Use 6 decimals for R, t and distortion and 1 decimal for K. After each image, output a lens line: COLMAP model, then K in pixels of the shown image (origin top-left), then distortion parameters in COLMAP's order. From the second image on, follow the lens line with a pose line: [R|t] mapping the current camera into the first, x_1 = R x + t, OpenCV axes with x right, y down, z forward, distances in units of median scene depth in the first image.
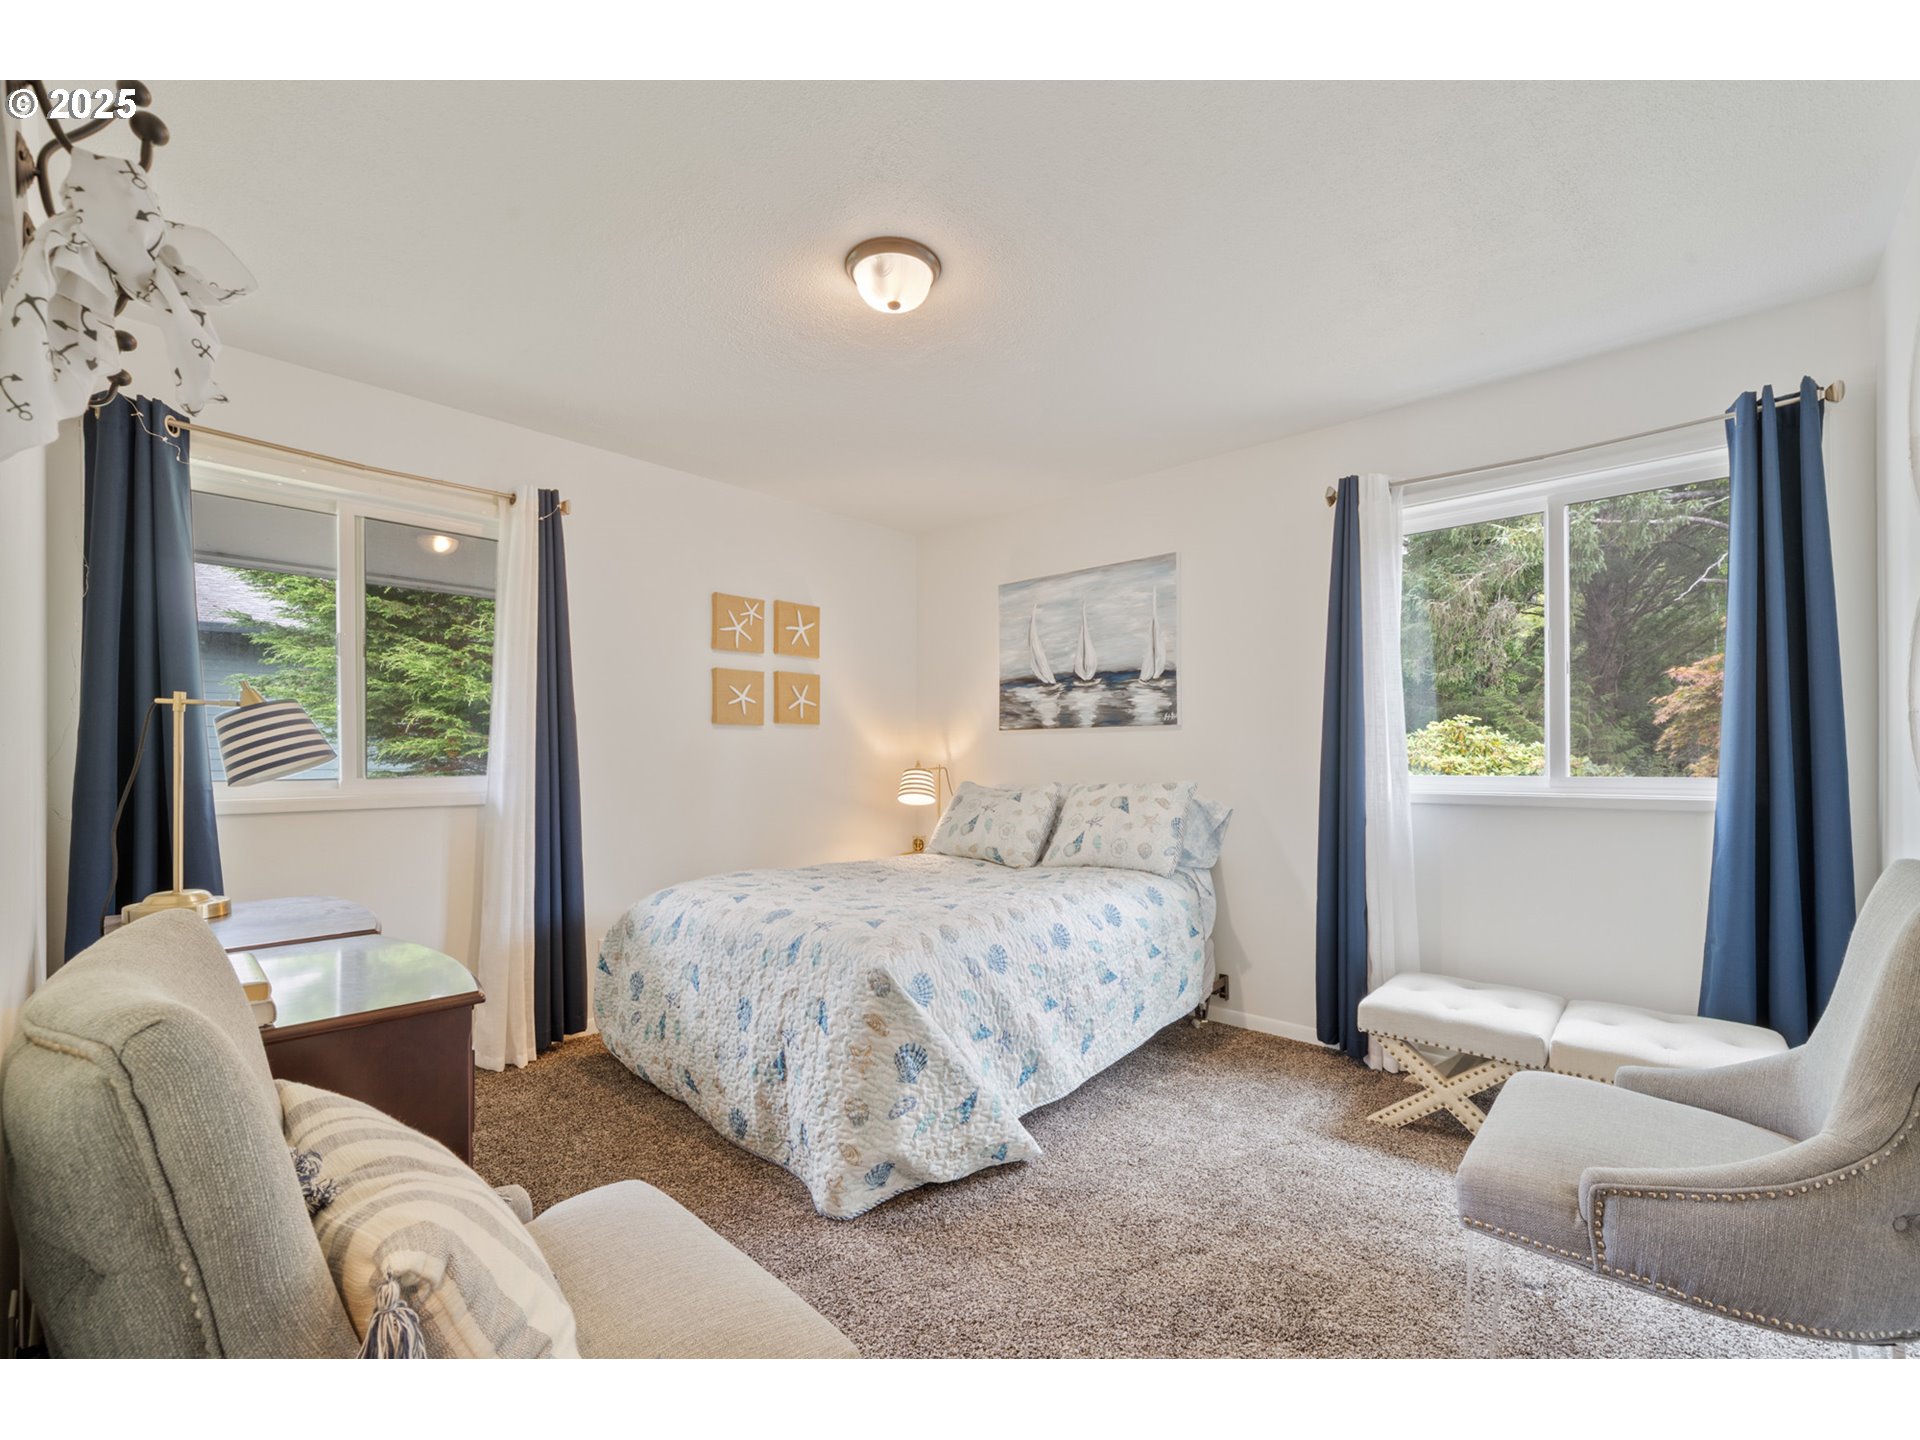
lens RADIAL K [[884.8, 0, 952.7], [0, 884.8, 751.9], [0, 0, 1]] dist [-0.000742, 0.000162]
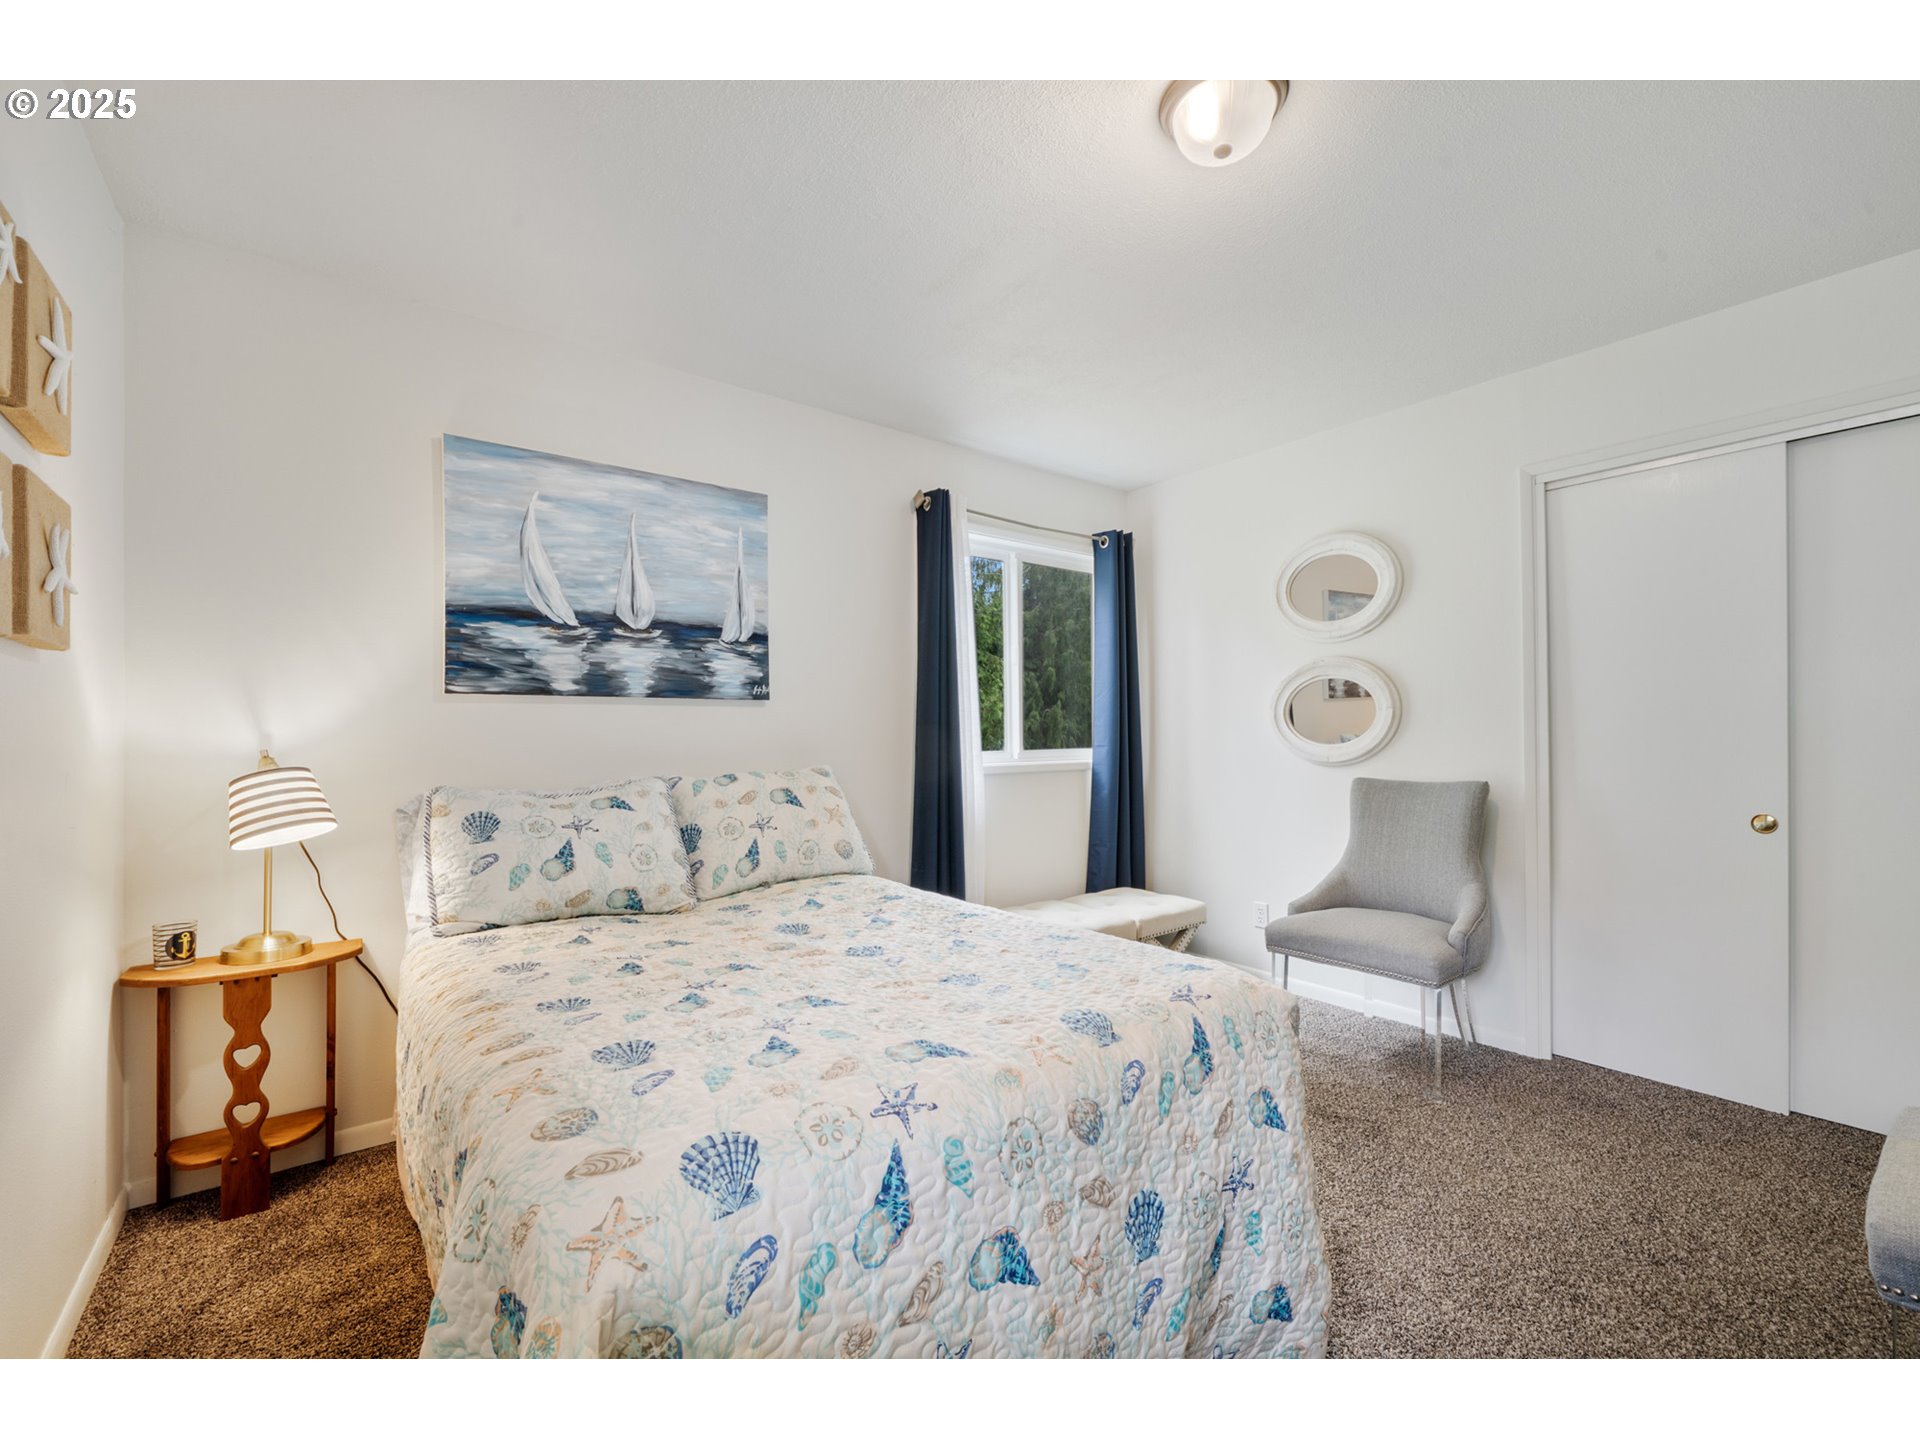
lens RADIAL K [[837.4, 0, 964.0], [0, 837.4, 725.3], [0, 0, 1]] dist [0.001067, 0.000171]
pose [[0.108600, 0.014093, 0.993986, -0.486372], [0.000902, 0.999898, -0.014276, 0.004383], [-0.994085, 0.002447, 0.108577, 0.687178]]
